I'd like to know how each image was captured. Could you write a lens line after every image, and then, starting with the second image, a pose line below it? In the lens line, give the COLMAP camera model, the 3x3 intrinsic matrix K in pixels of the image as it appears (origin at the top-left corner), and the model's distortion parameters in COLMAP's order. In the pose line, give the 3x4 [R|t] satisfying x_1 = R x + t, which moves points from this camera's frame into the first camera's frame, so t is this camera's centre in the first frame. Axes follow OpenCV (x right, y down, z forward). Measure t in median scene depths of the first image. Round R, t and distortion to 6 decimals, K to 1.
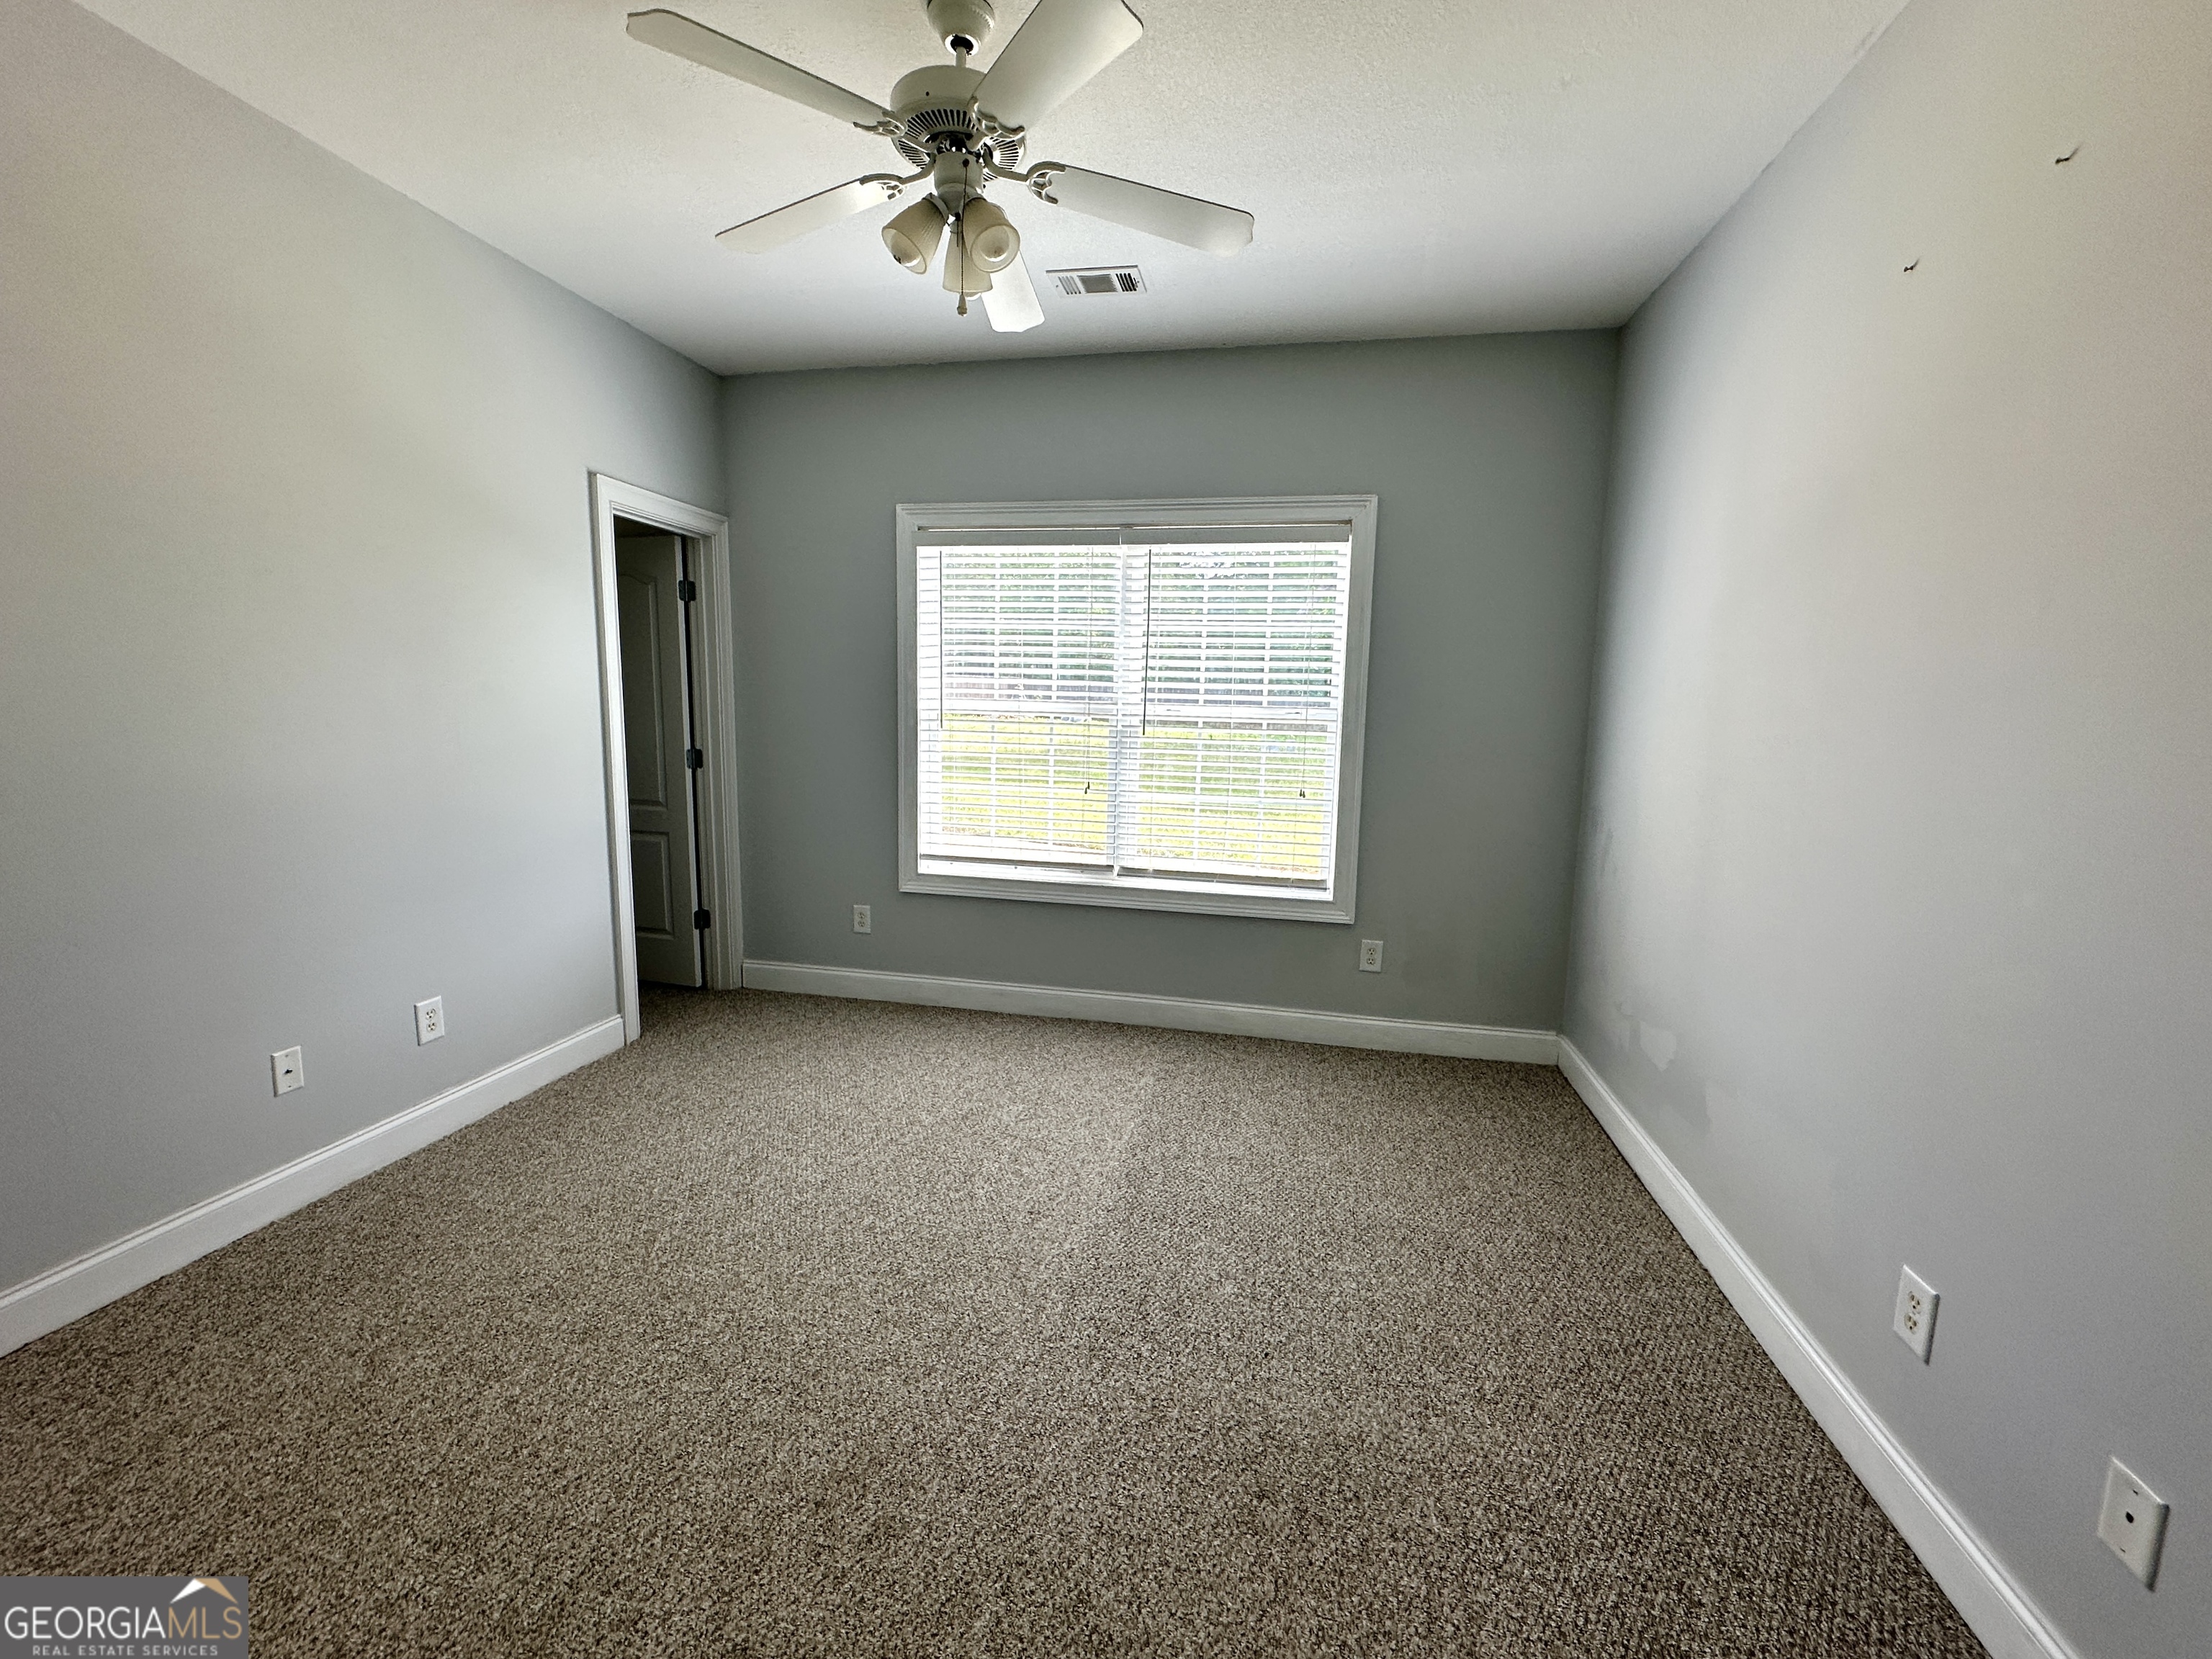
lens RADIAL K [[880.9, 0, 1106.5], [0, 880.9, 829.5], [0, 0, 1]] dist [-0.006939, 0.000665]
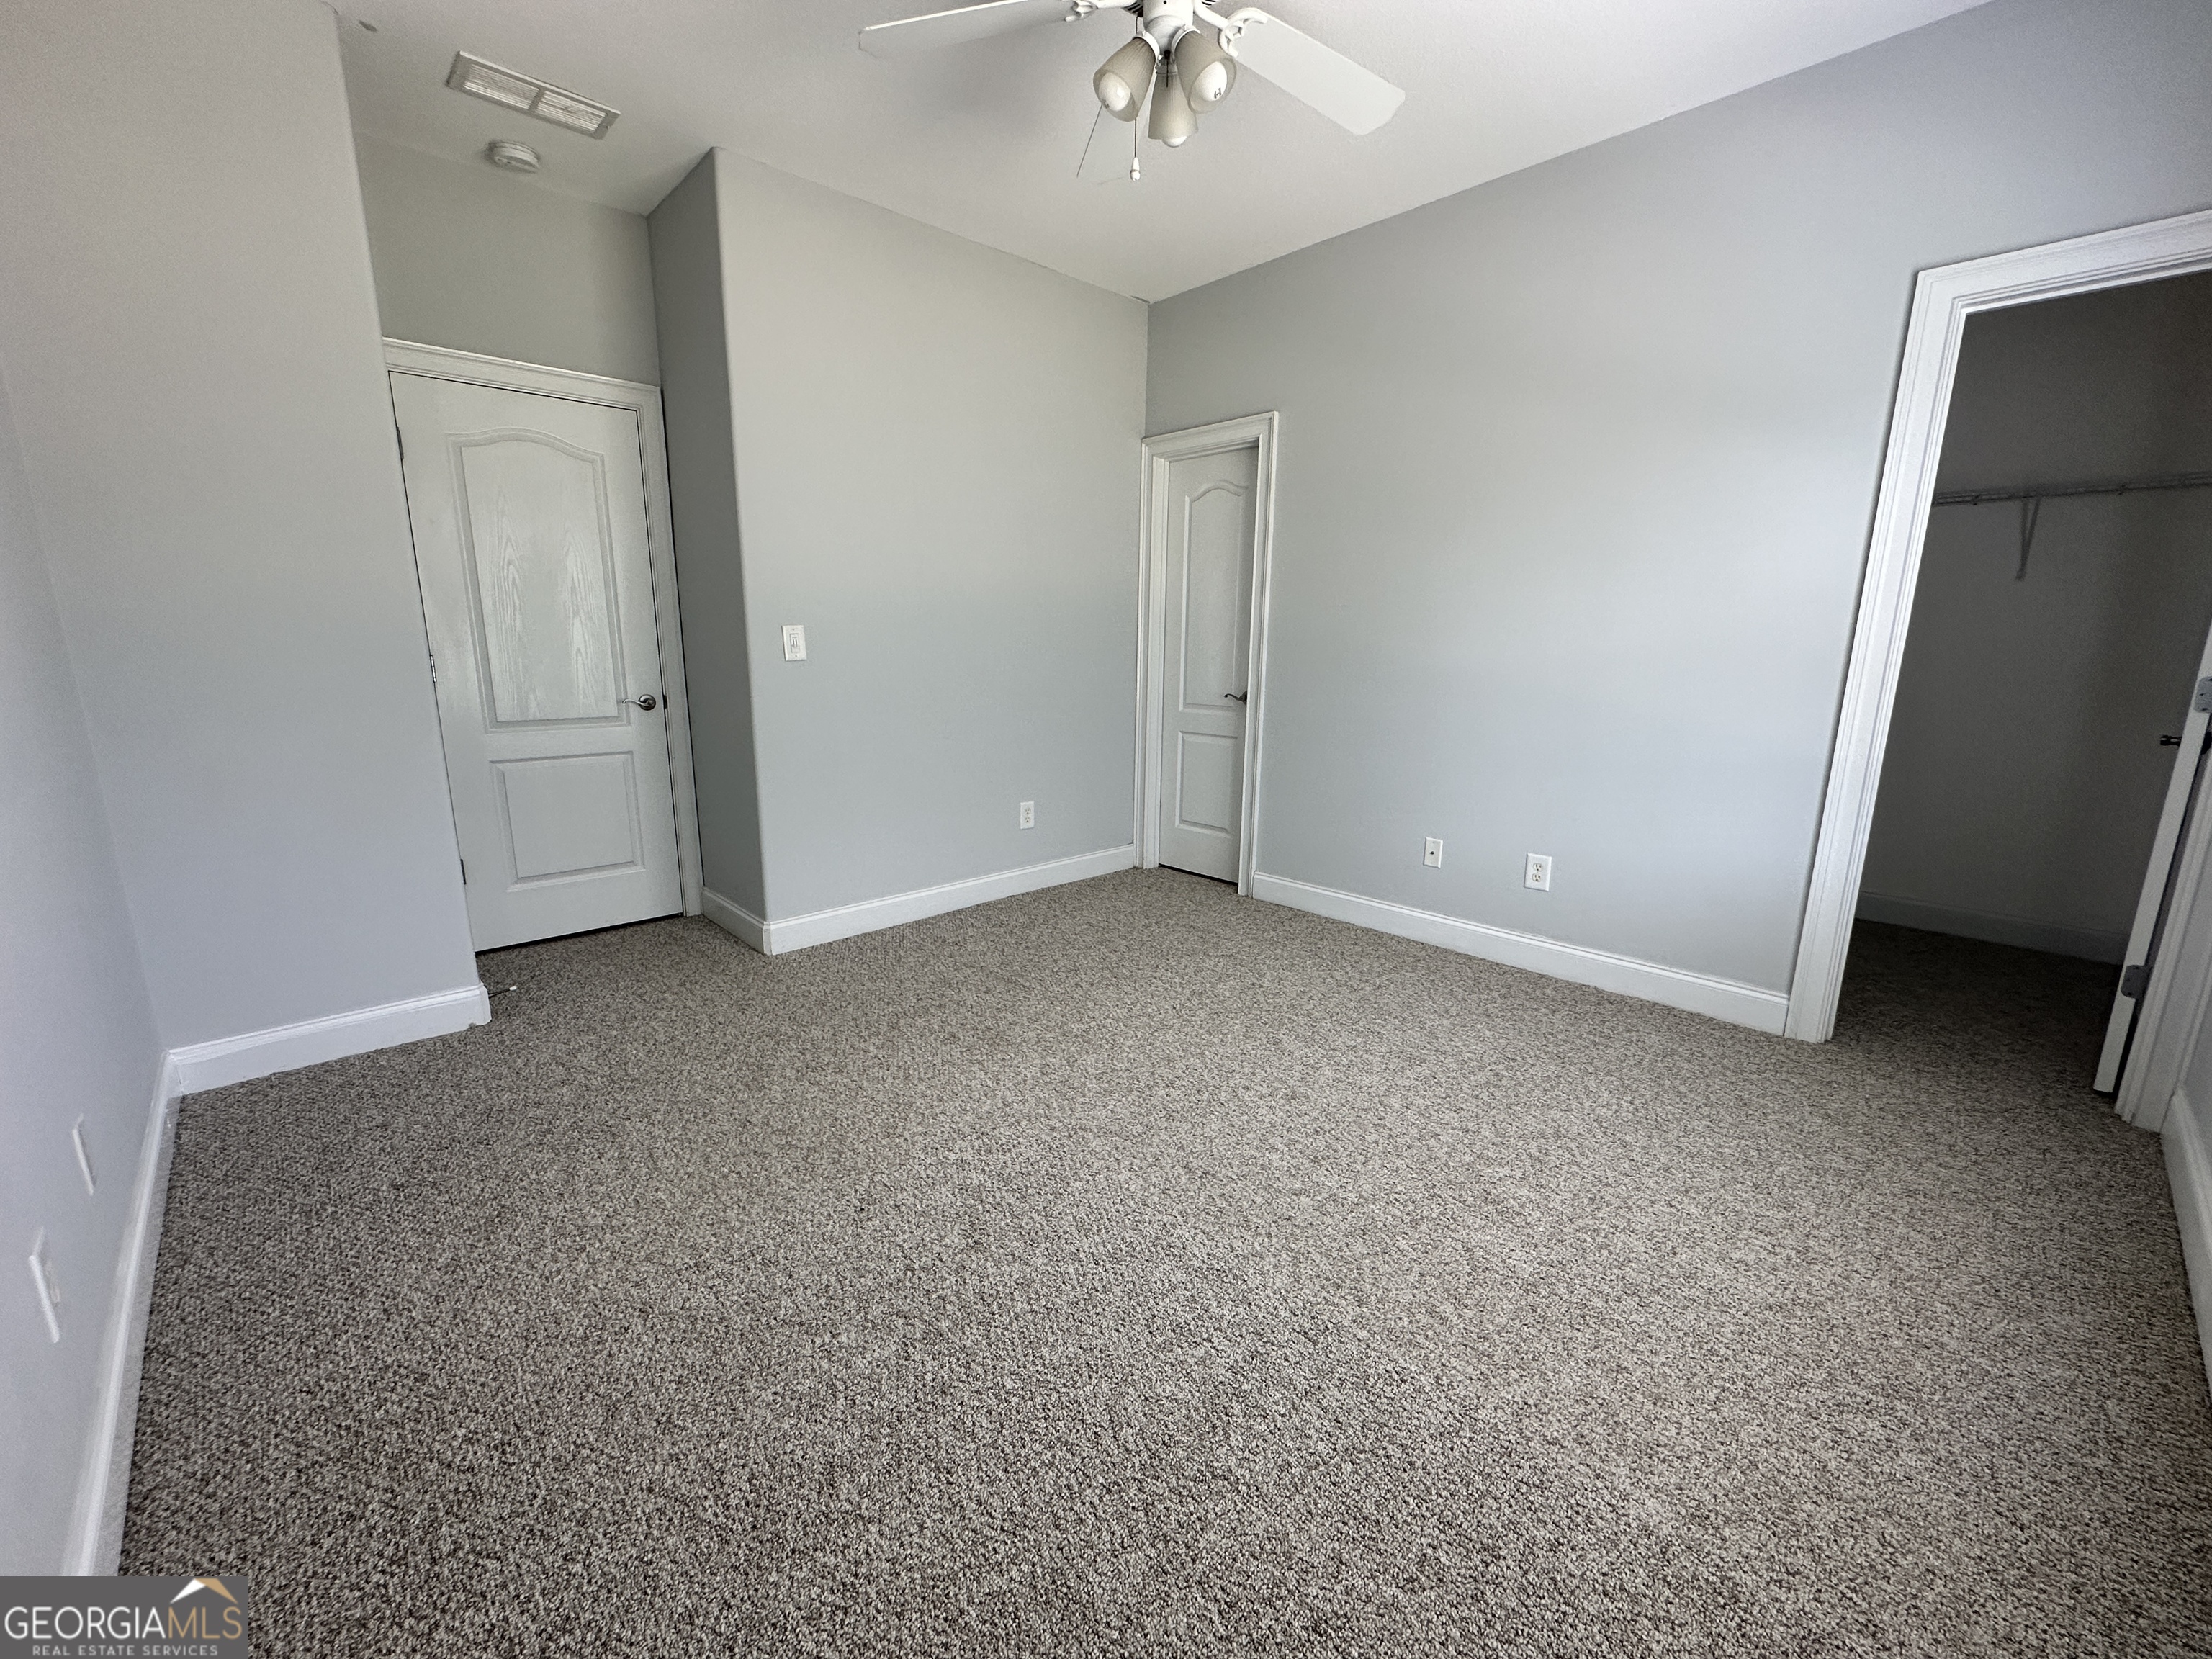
lens RADIAL K [[880.9, 0, 1109.7], [0, 880.9, 817.3], [0, 0, 1]] dist [-0.006939, 0.000665]
pose [[-0.555437, 0.139474, -0.819778, 0.575570], [-0.130555, 0.958982, 0.251614, -0.088285], [0.821246, 0.246782, -0.514445, 1.200836]]
